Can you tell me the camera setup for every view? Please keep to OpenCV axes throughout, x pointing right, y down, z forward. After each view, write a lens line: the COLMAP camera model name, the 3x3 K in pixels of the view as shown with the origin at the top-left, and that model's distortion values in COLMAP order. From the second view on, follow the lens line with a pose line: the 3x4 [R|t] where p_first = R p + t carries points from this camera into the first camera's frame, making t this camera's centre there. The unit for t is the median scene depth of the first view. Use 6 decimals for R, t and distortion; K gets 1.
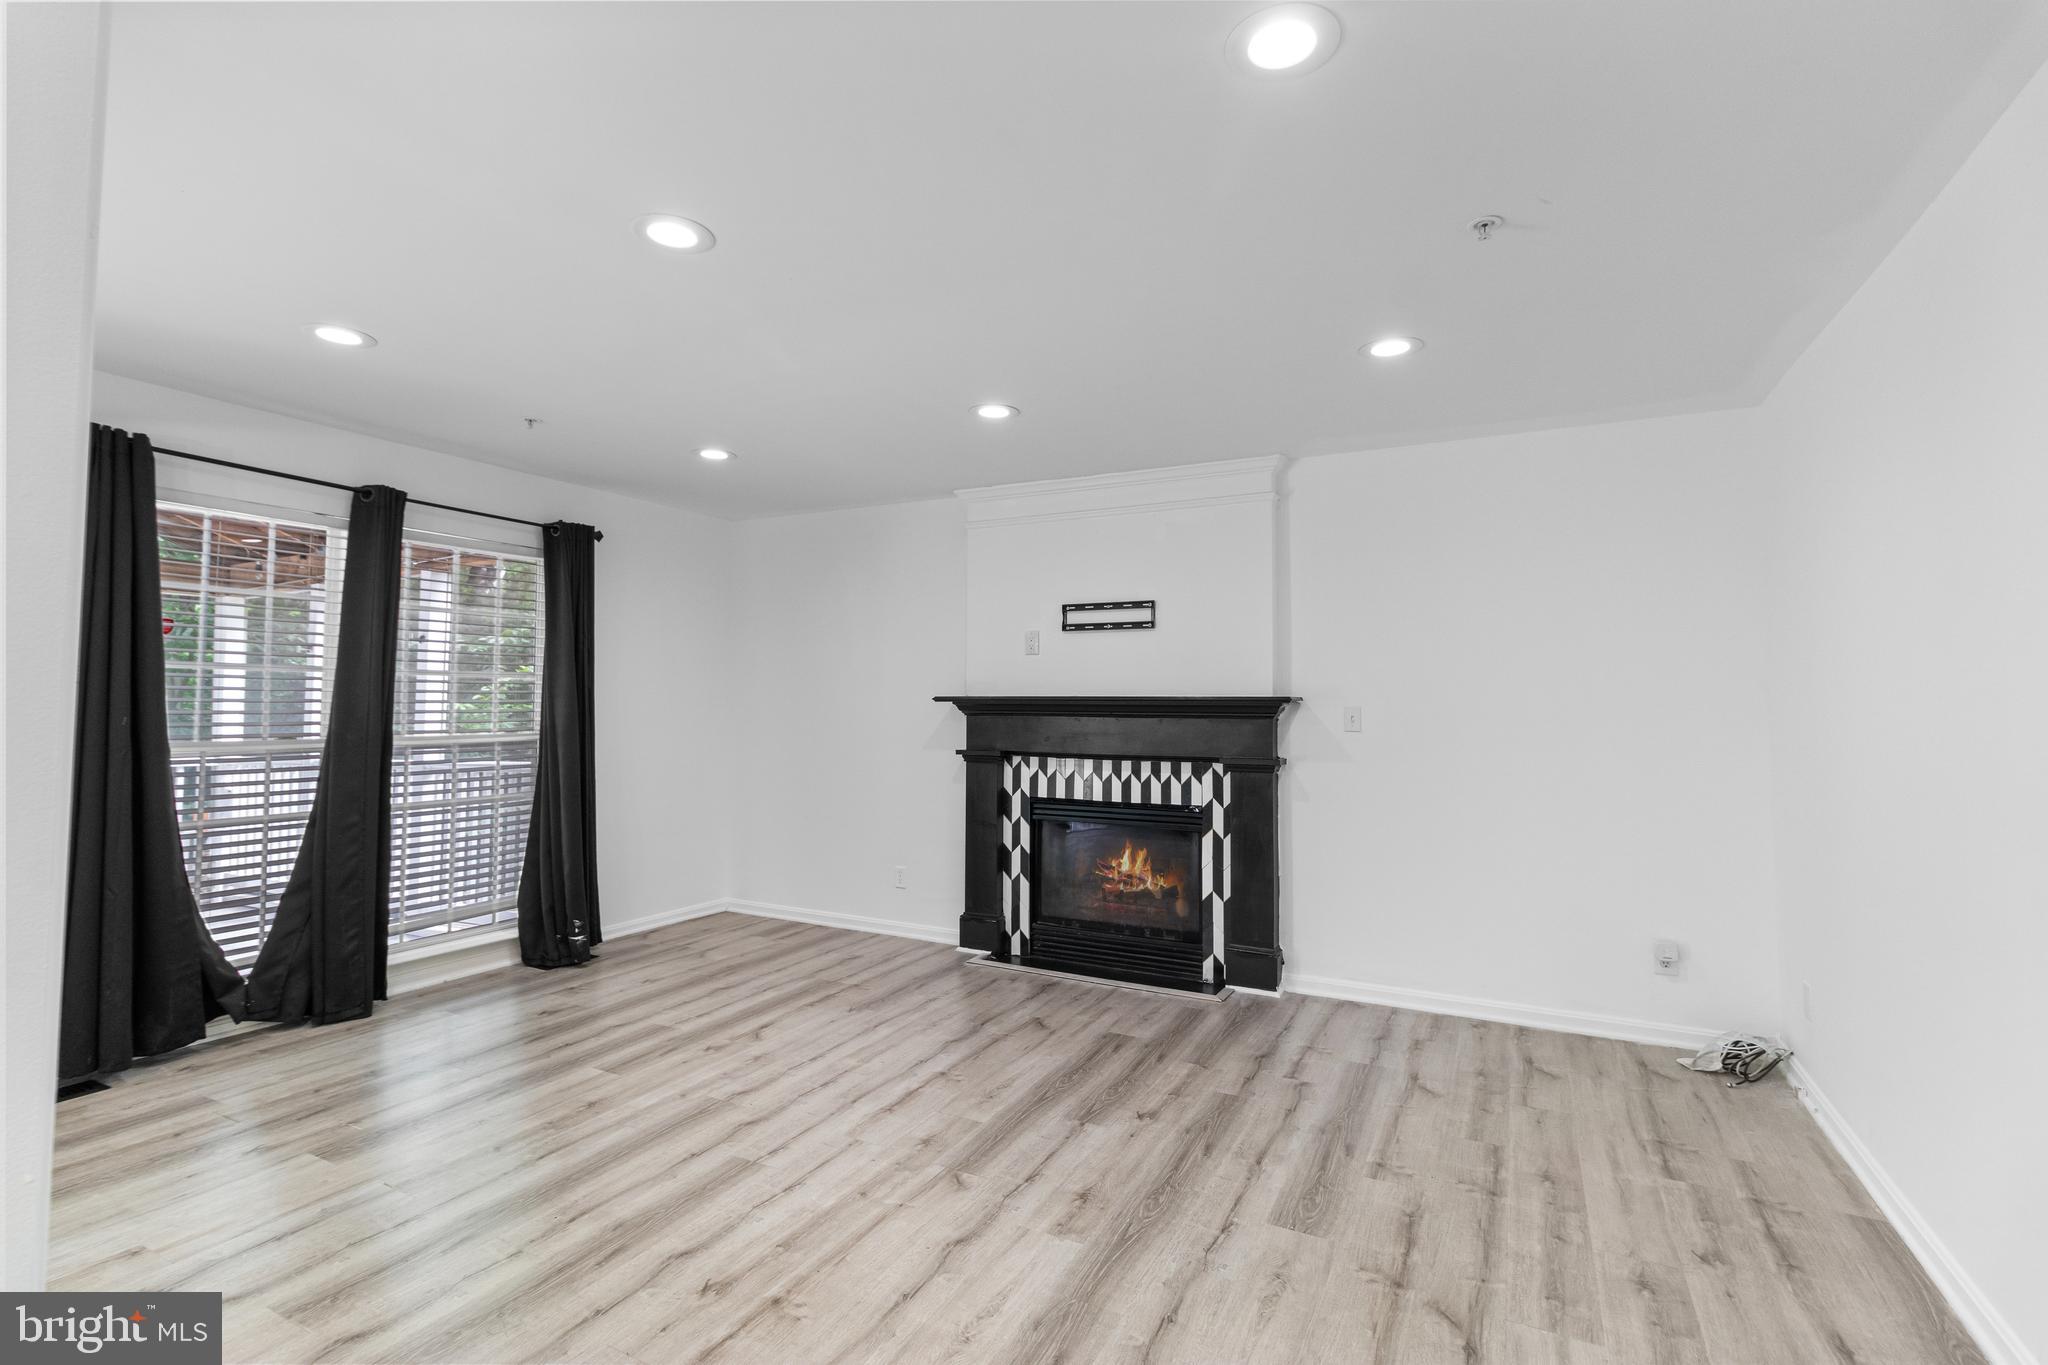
lens RADIAL K [[959.8, 0, 1034.1], [0, 959.8, 663.6], [0, 0, 1]] dist [0.001746, 0.002433]
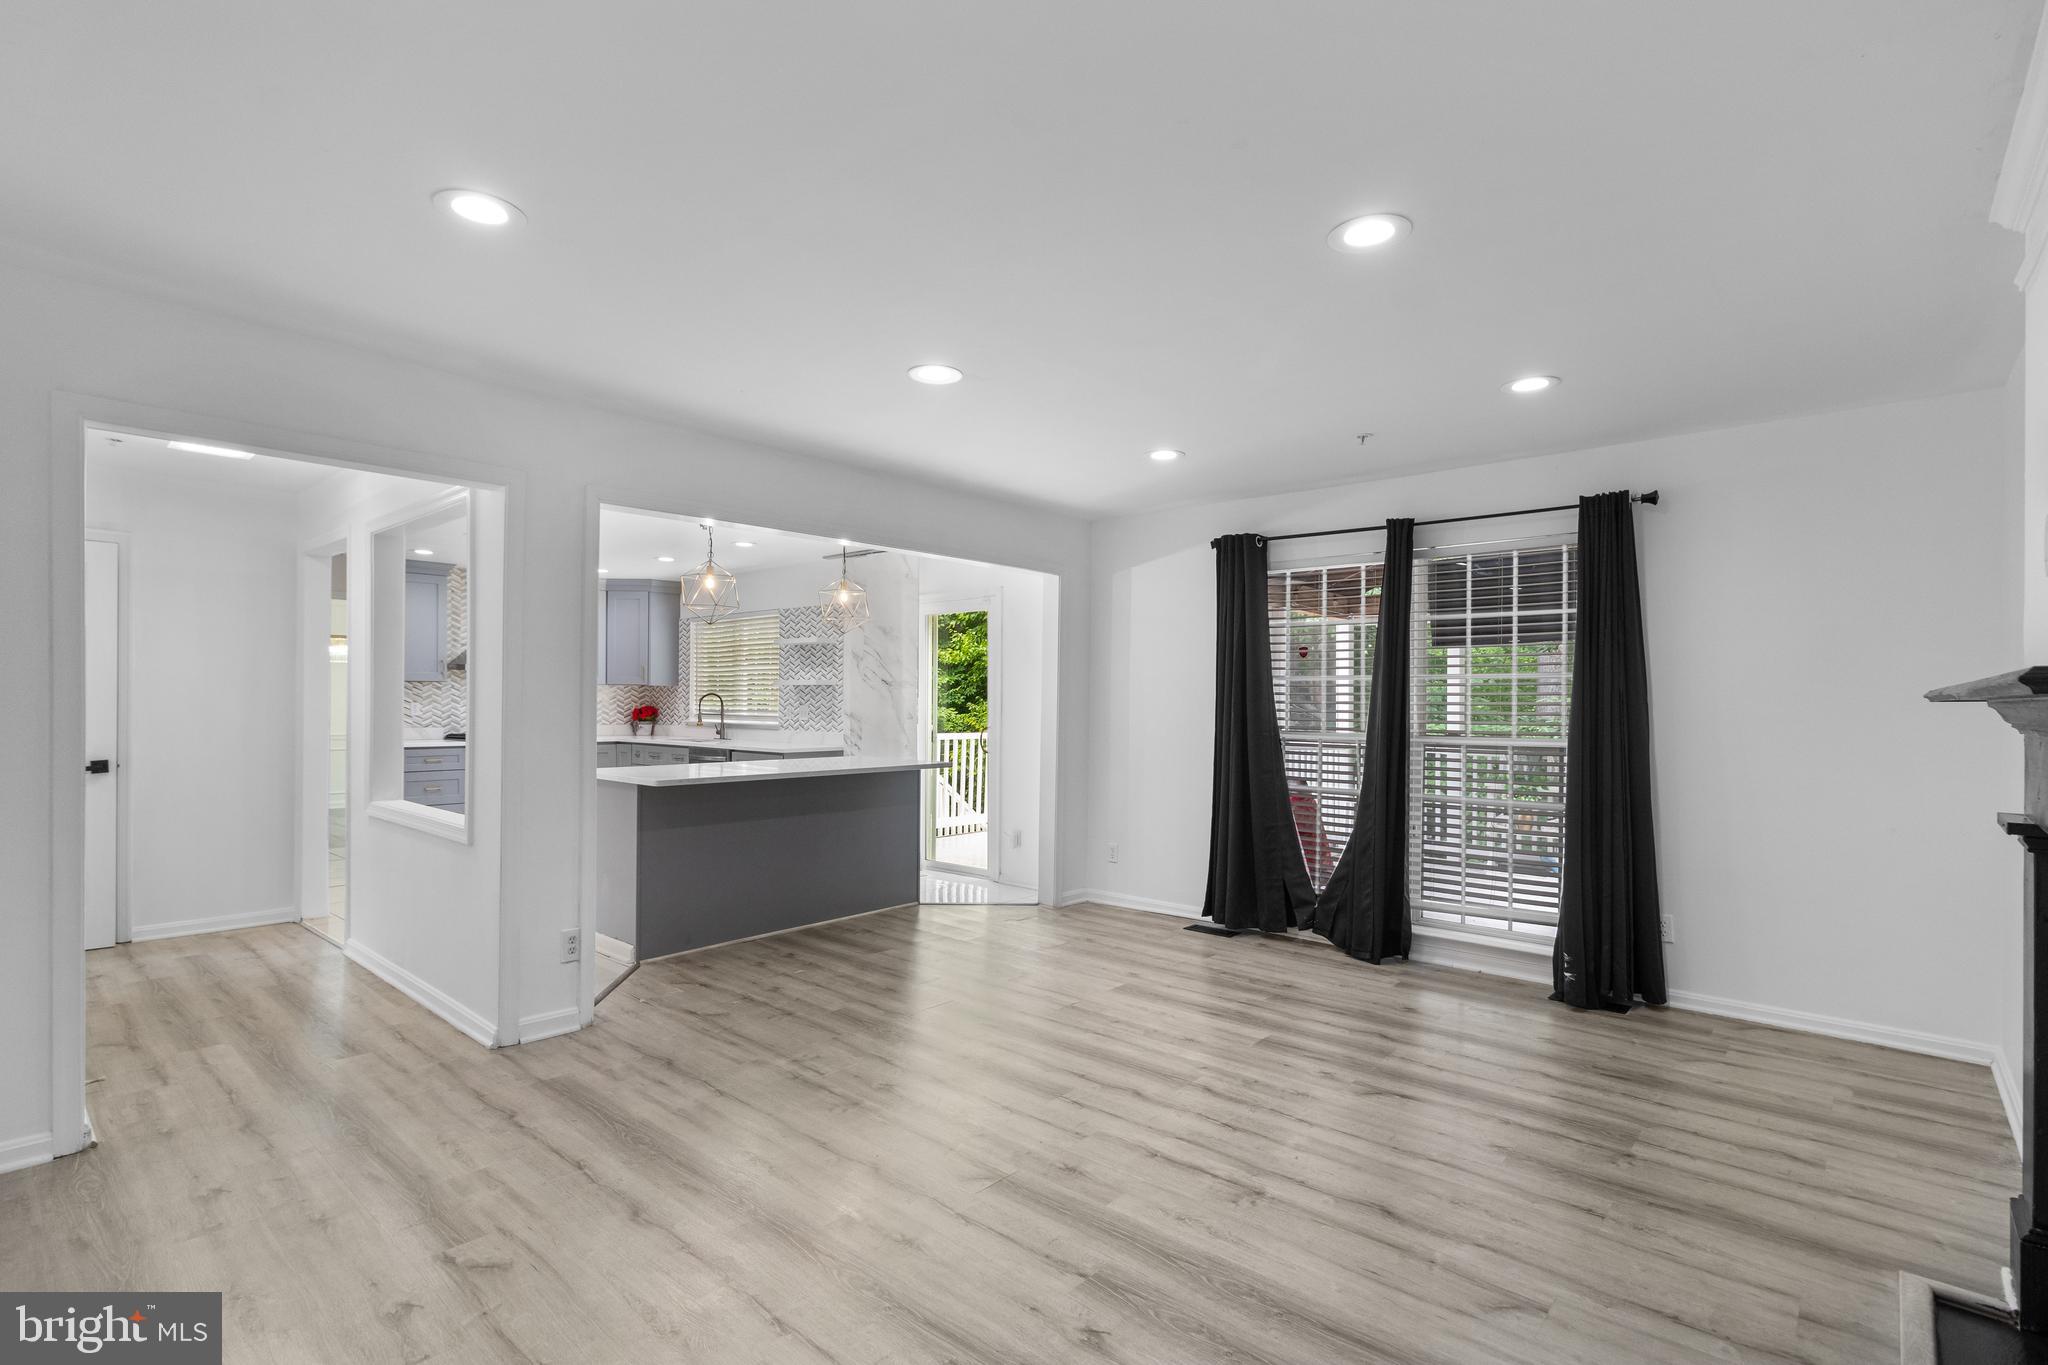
lens RADIAL K [[959.8, 0, 1011.4], [0, 959.8, 708.3], [0, 0, 1]] dist [0.001746, 0.002433]
pose [[-0.255377, 0.001797, -0.966840, 0.517351], [0.030754, 0.999507, -0.006266, 0.034856], [0.966352, -0.031335, -0.255307, 0.771208]]
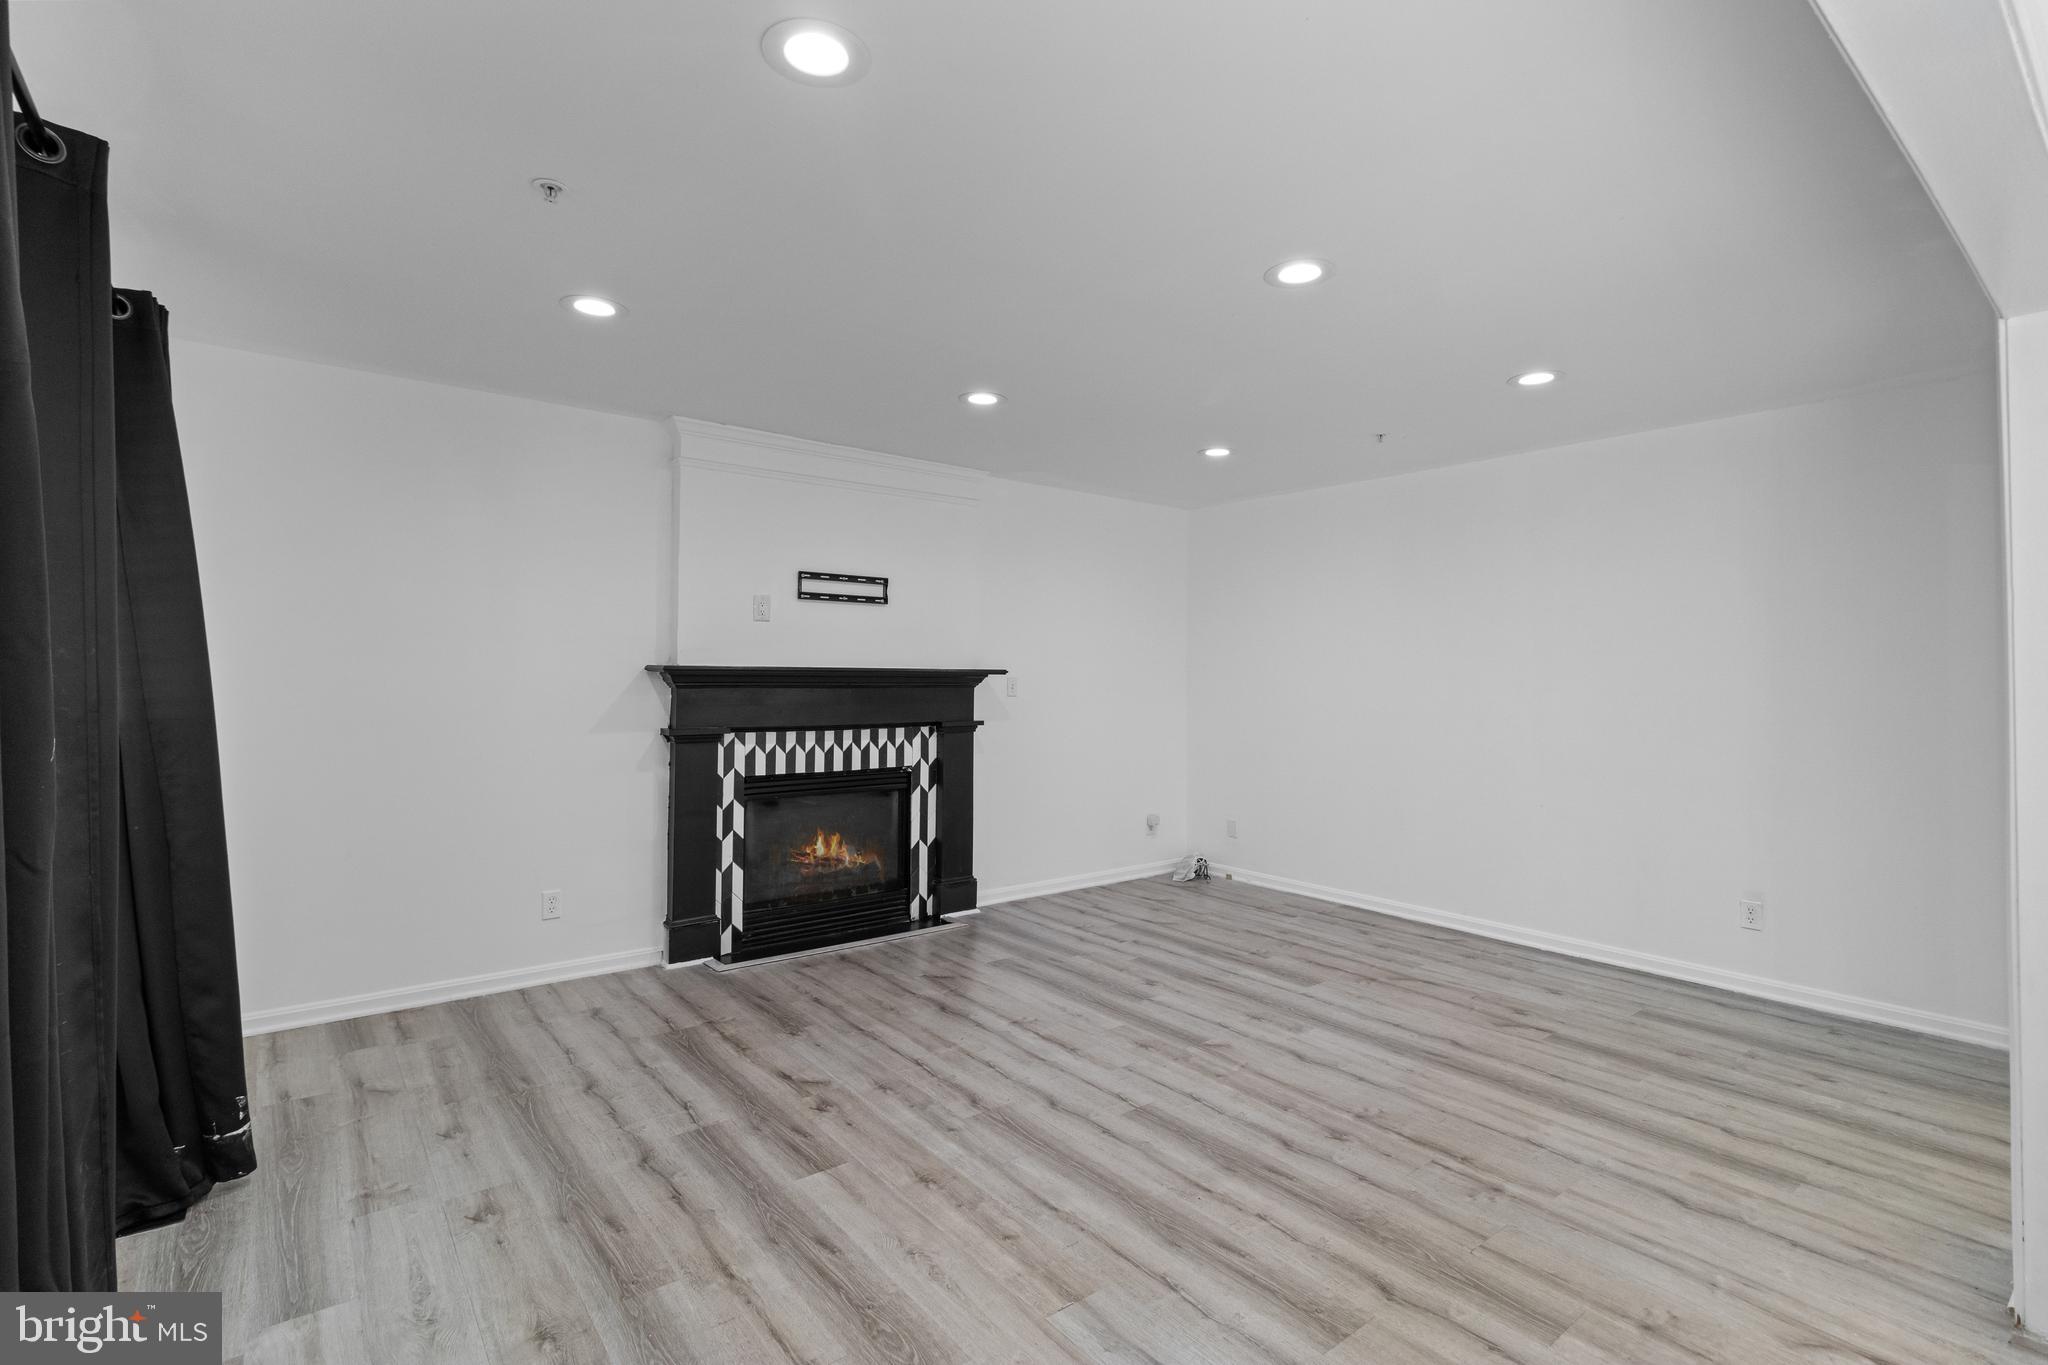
lens RADIAL K [[959.8, 0, 1047.5], [0, 959.8, 656.8], [0, 0, 1]] dist [0.001746, 0.002433]
pose [[0.392802, 0.014499, 0.919509, -0.813973], [-0.044605, 0.998999, 0.003302, 0.010487], [-0.918541, -0.042312, 0.393055, 0.426332]]
